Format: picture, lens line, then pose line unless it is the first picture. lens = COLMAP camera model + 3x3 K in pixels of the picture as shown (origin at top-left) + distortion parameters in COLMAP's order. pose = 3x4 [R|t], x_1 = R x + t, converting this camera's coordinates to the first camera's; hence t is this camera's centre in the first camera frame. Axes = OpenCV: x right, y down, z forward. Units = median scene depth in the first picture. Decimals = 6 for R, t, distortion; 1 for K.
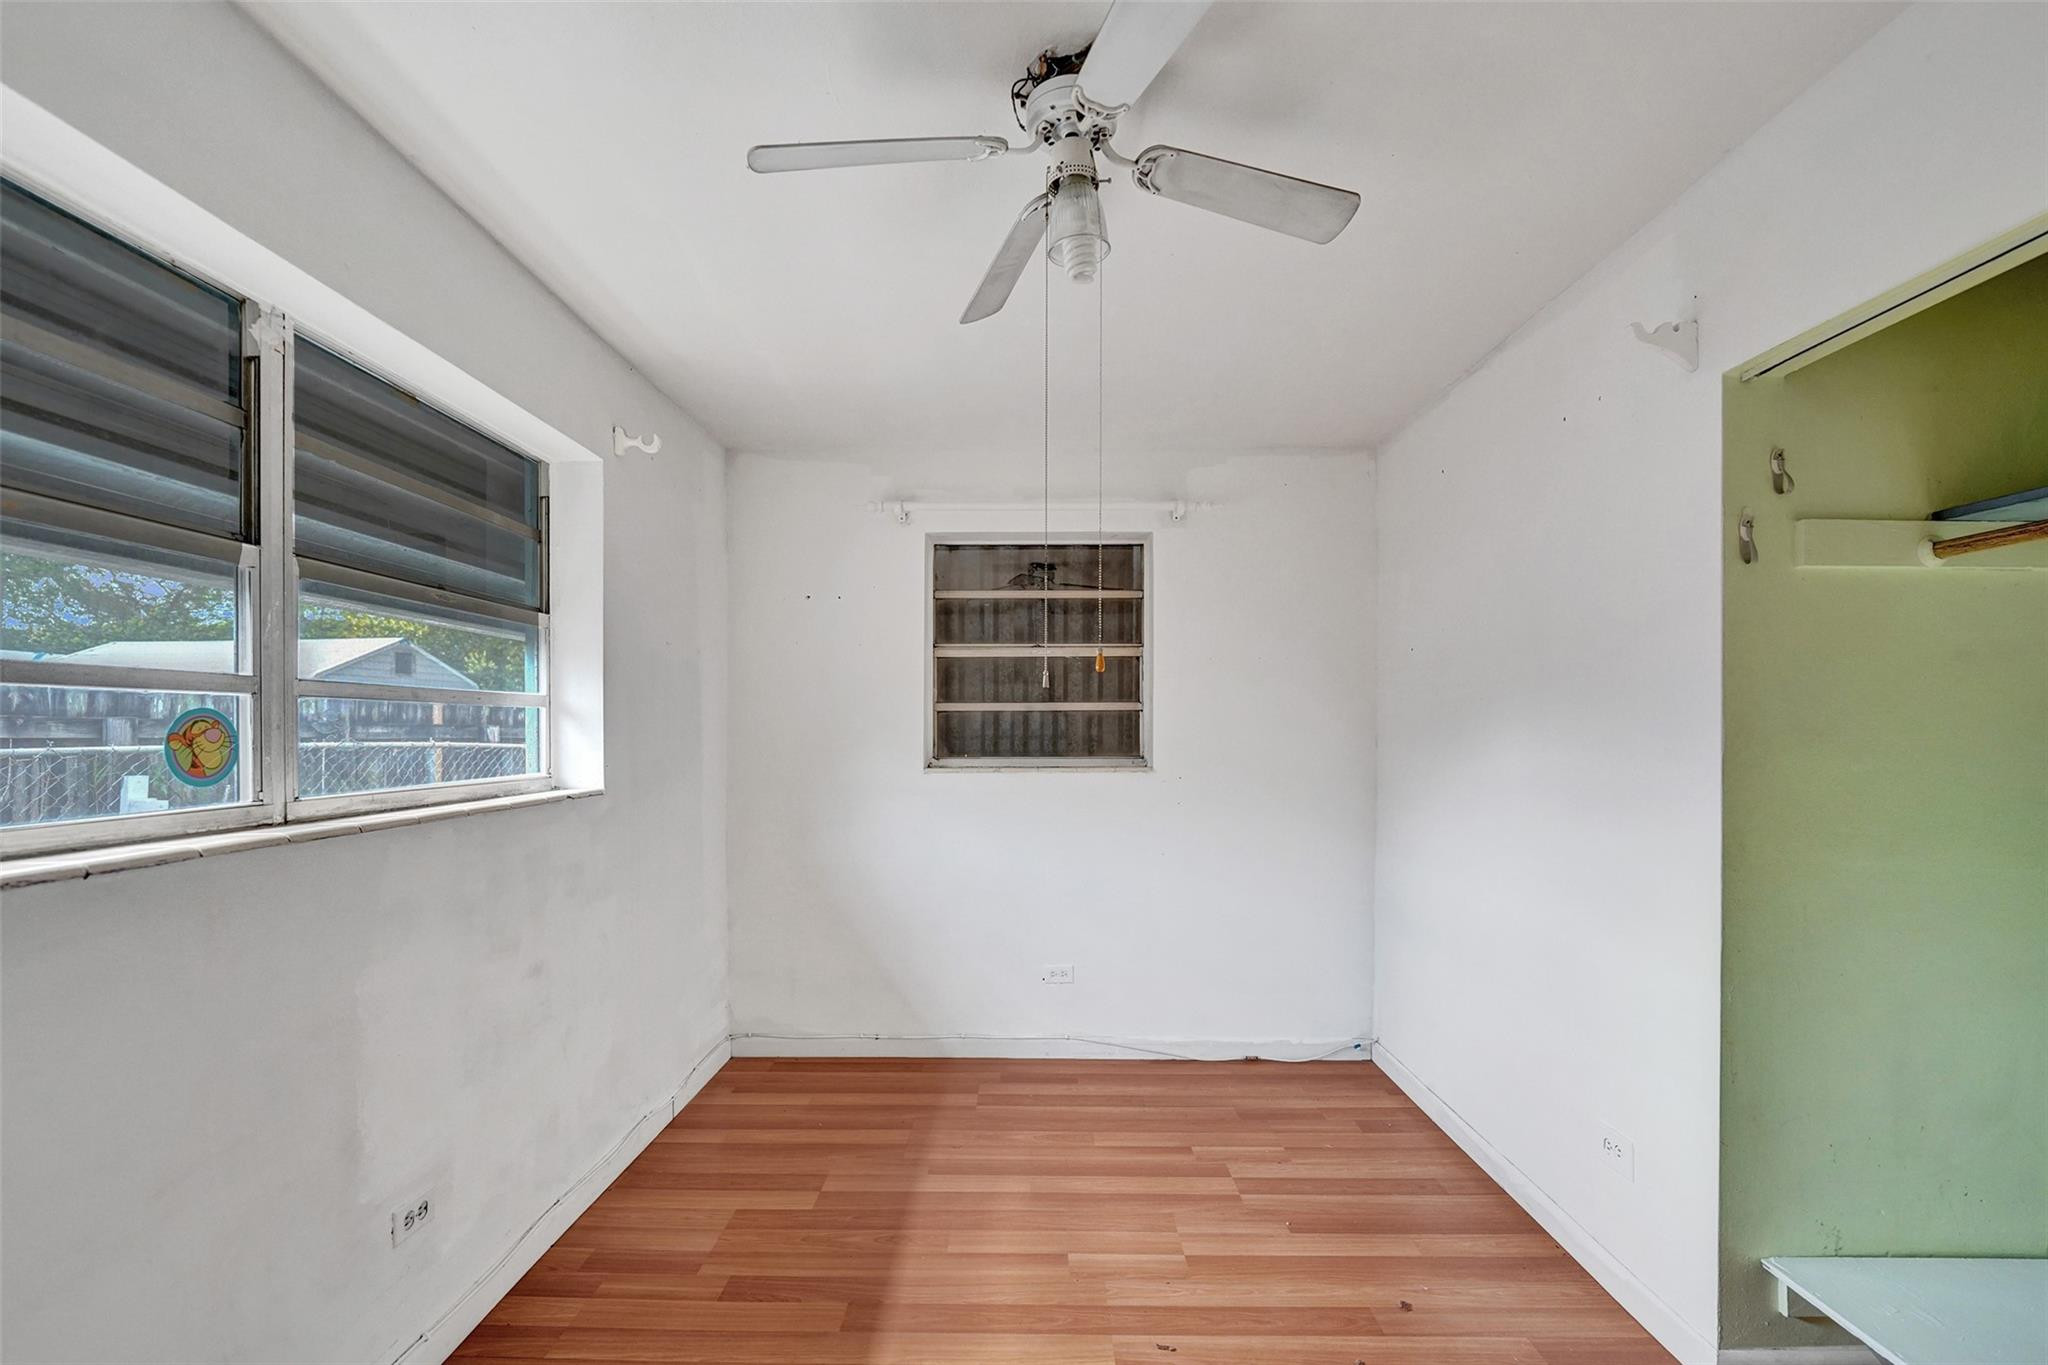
lens RADIAL K [[885.6, 0, 1031.0], [0, 885.6, 733.7], [0, 0, 1]] dist [-0.011440, 0.007885]
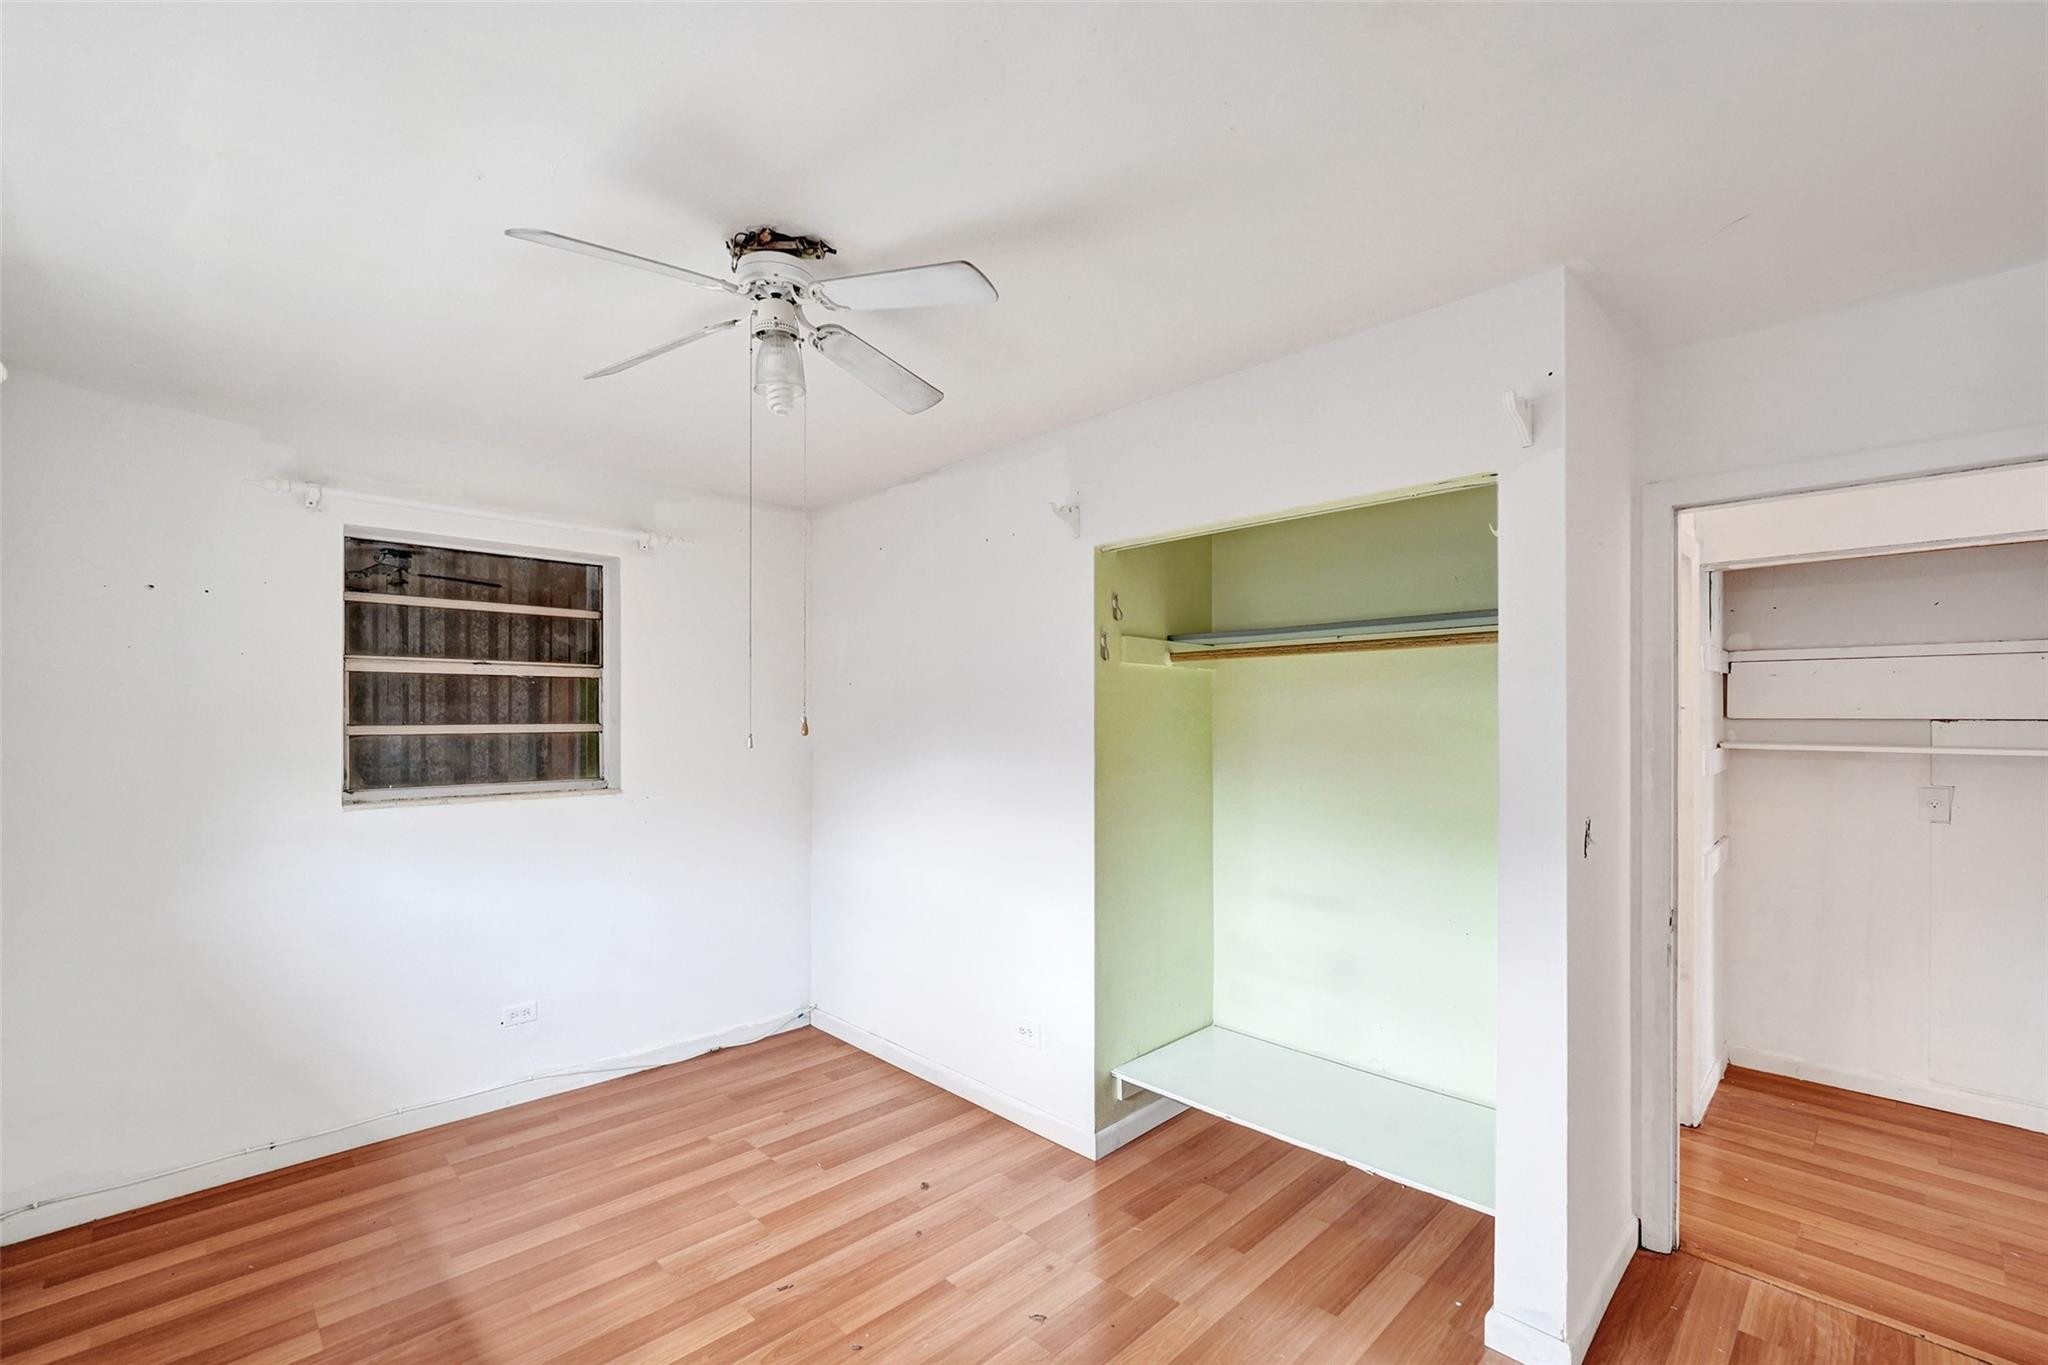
lens RADIAL K [[870.2, 0, 1019.3], [0, 870.2, 717.7], [0, 0, 1]] dist [-0.000237, -0.000149]
pose [[0.715142, 0.002239, 0.698976, -0.272737], [0.003154, 0.999974, -0.006430, -0.042003], [-0.698972, 0.006802, 0.715116, -0.044250]]
